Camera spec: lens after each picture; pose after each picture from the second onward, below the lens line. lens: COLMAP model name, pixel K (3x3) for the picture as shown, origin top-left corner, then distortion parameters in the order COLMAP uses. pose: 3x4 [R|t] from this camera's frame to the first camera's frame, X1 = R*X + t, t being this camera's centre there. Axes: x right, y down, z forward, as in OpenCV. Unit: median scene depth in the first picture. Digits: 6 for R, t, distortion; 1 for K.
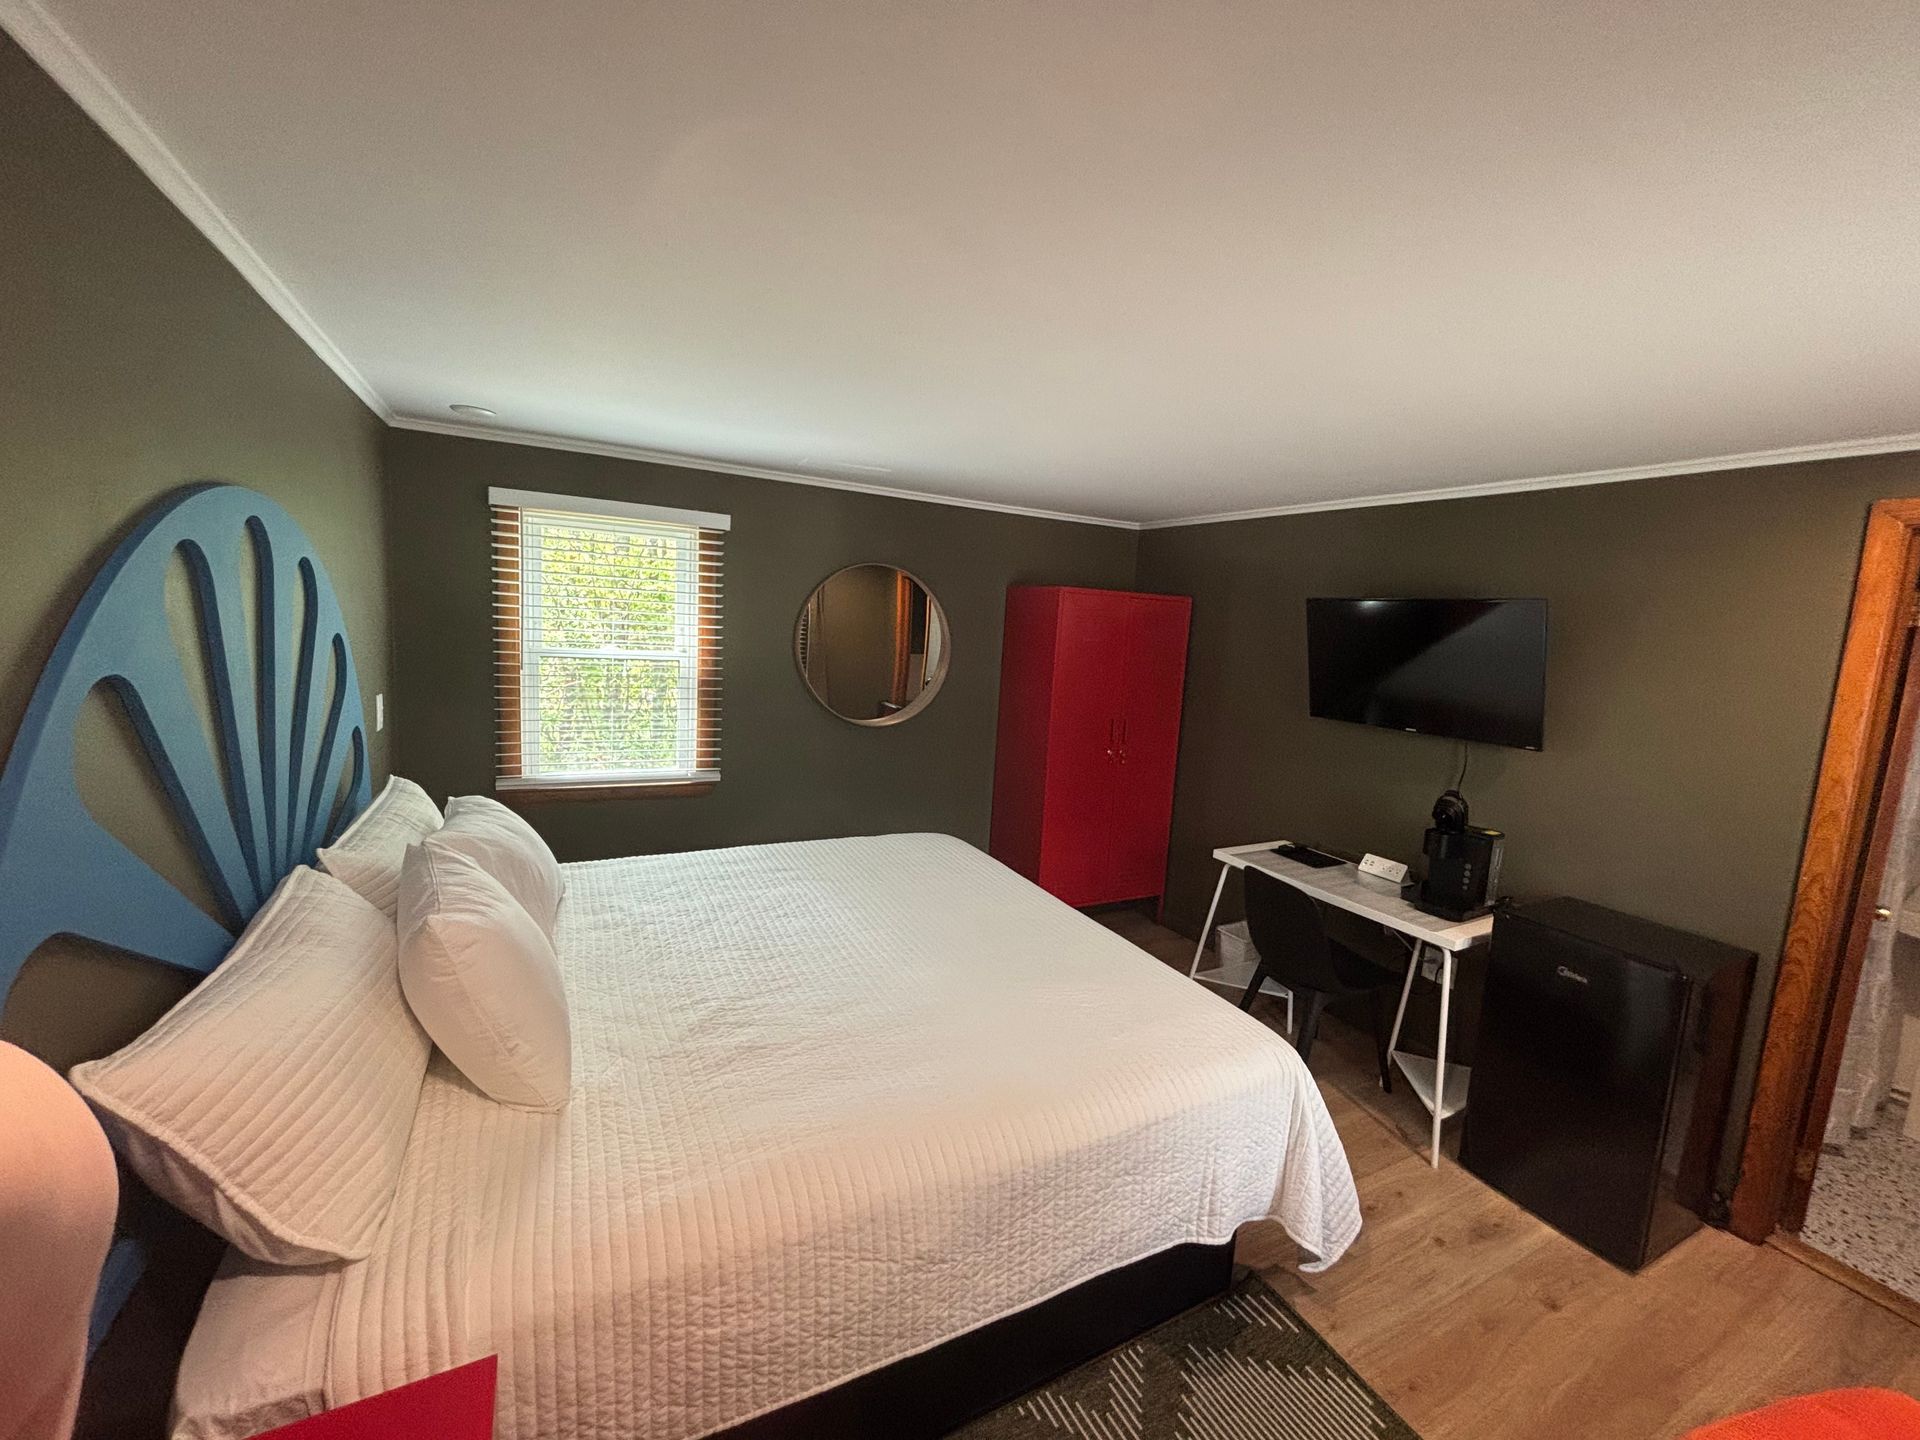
lens RADIAL K [[781.1, 0, 960.0], [0, 781.1, 720.0], [0, 0, 1]] dist [0.008314, -0.000479]
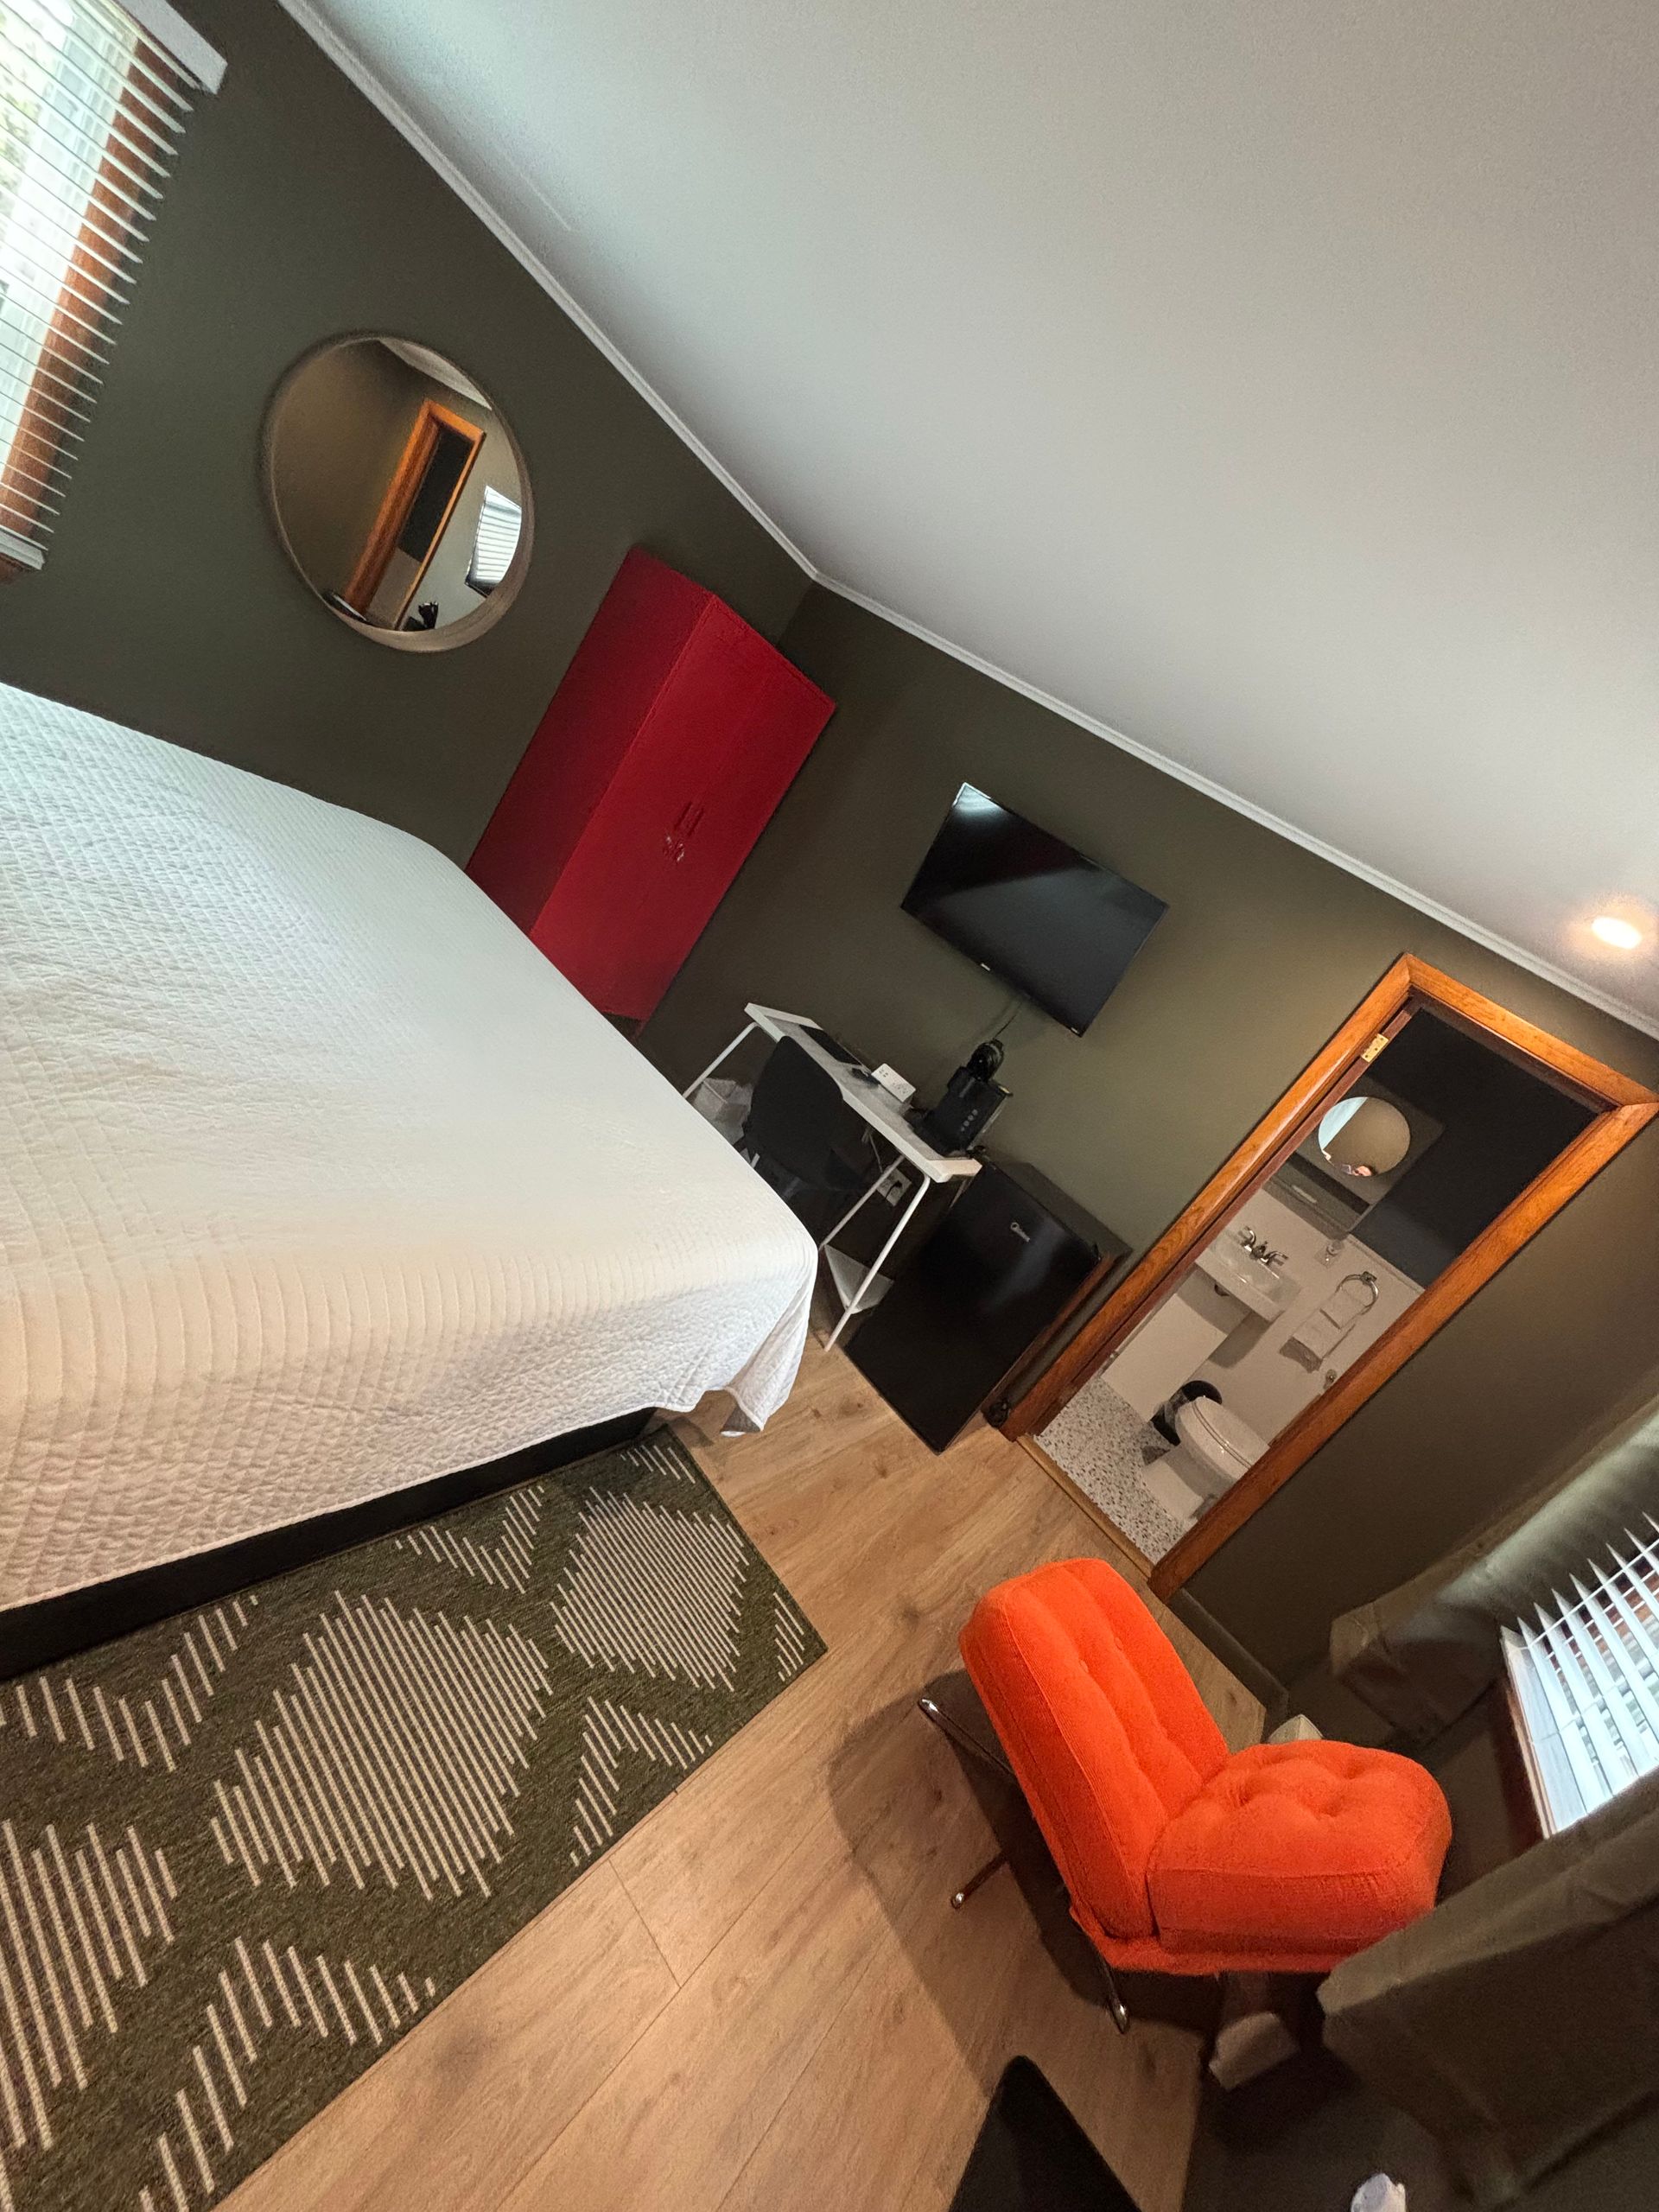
lens RADIAL K [[899.8, 0, 831.7], [0, 899.8, 1115.4], [0, 0, 1]] dist [0.008314, -0.000479]
pose [[0.793635, 0.287569, 0.536141, -0.190679], [-0.449677, 0.870843, 0.198553, 0.067513], [-0.409797, -0.398669, 0.820445, 0.179986]]
